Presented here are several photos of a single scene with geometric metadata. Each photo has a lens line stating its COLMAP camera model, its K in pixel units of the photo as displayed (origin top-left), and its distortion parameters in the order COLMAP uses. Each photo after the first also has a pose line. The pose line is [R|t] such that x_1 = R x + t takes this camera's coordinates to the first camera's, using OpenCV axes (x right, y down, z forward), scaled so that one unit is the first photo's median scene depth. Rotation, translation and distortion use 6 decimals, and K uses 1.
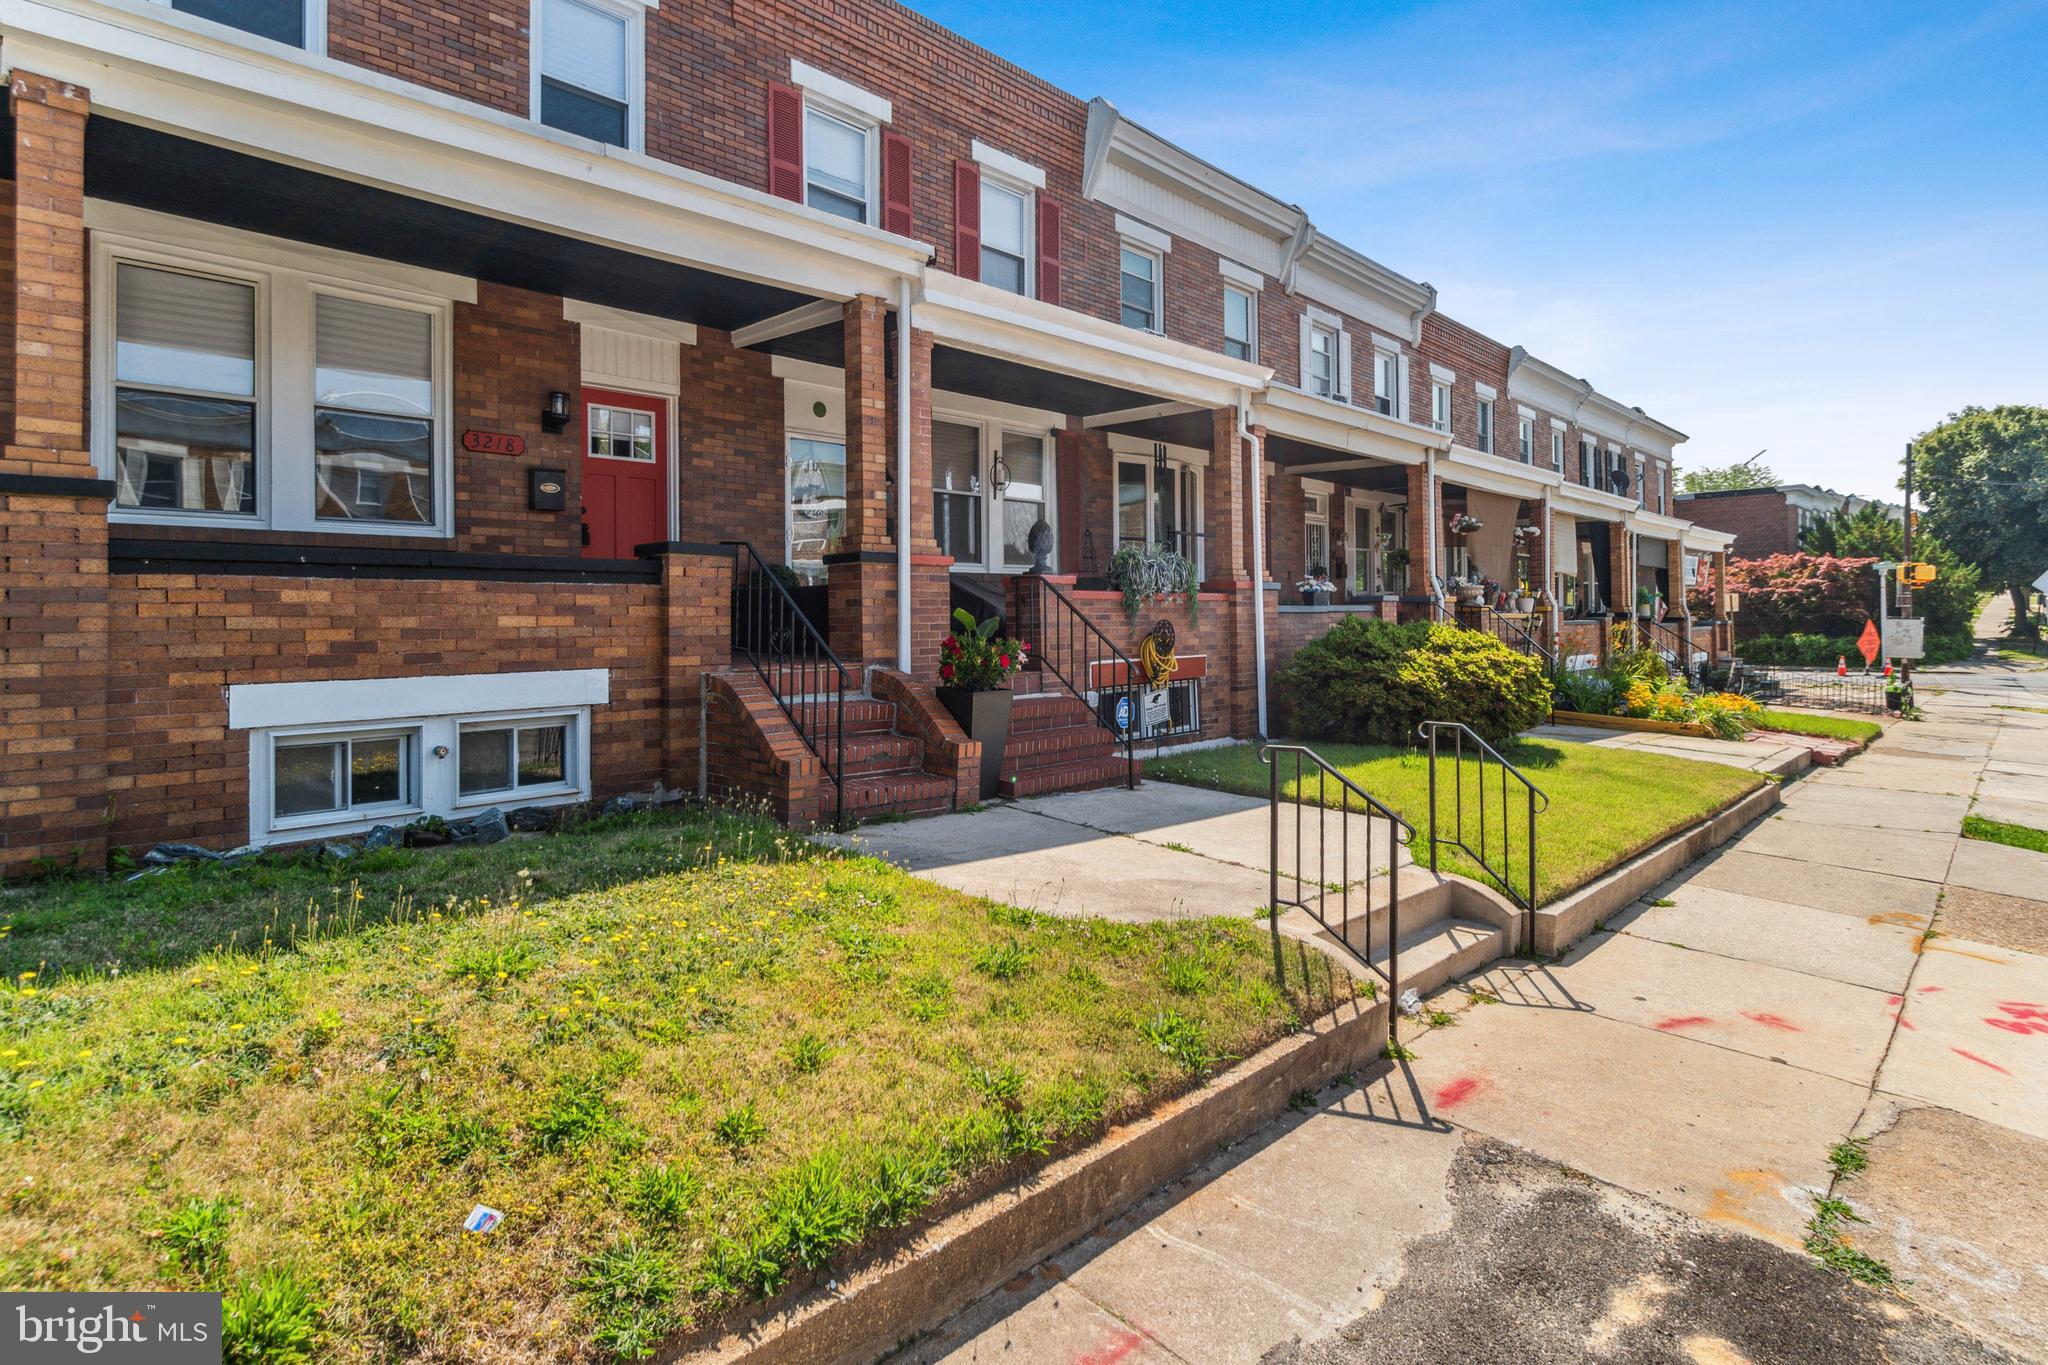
lens RADIAL K [[1076.6, 0, 1028.5], [0, 1076.6, 609.9], [0, 0, 1]] dist [-0.000095, 0.000230]
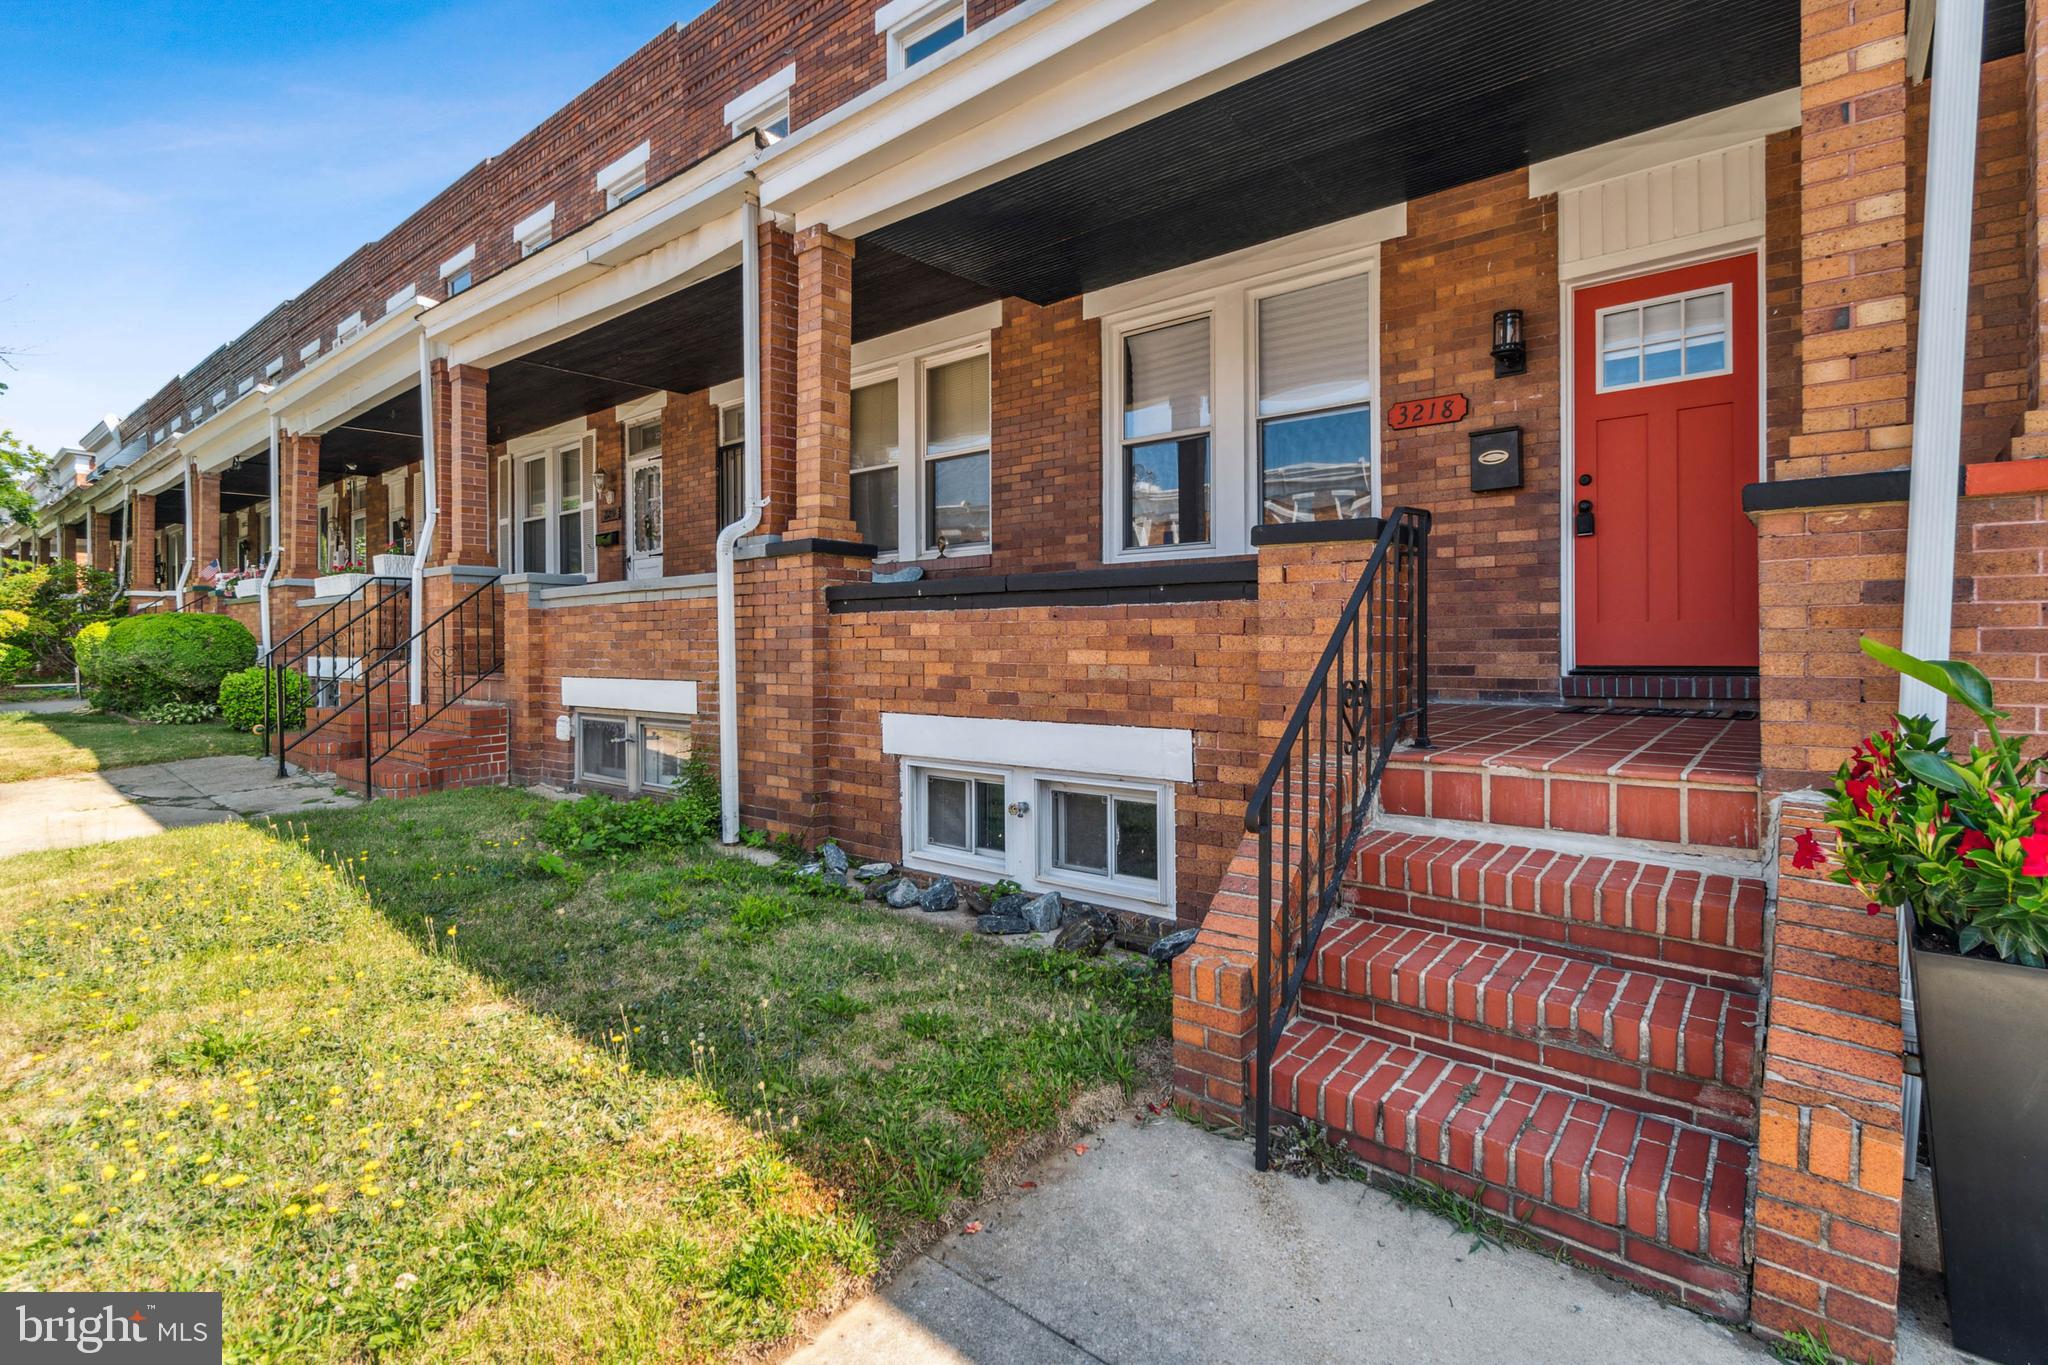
lens RADIAL K [[967.8, 0, 1022.7], [0, 967.8, 639.5], [0, 0, 1]] dist [0.004322, 0.000042]
pose [[0.074875, 0.004442, -0.997183, 0.202242], [0.012805, 0.999903, 0.005416, -0.006142], [0.997111, -0.013174, 0.074811, 0.889036]]
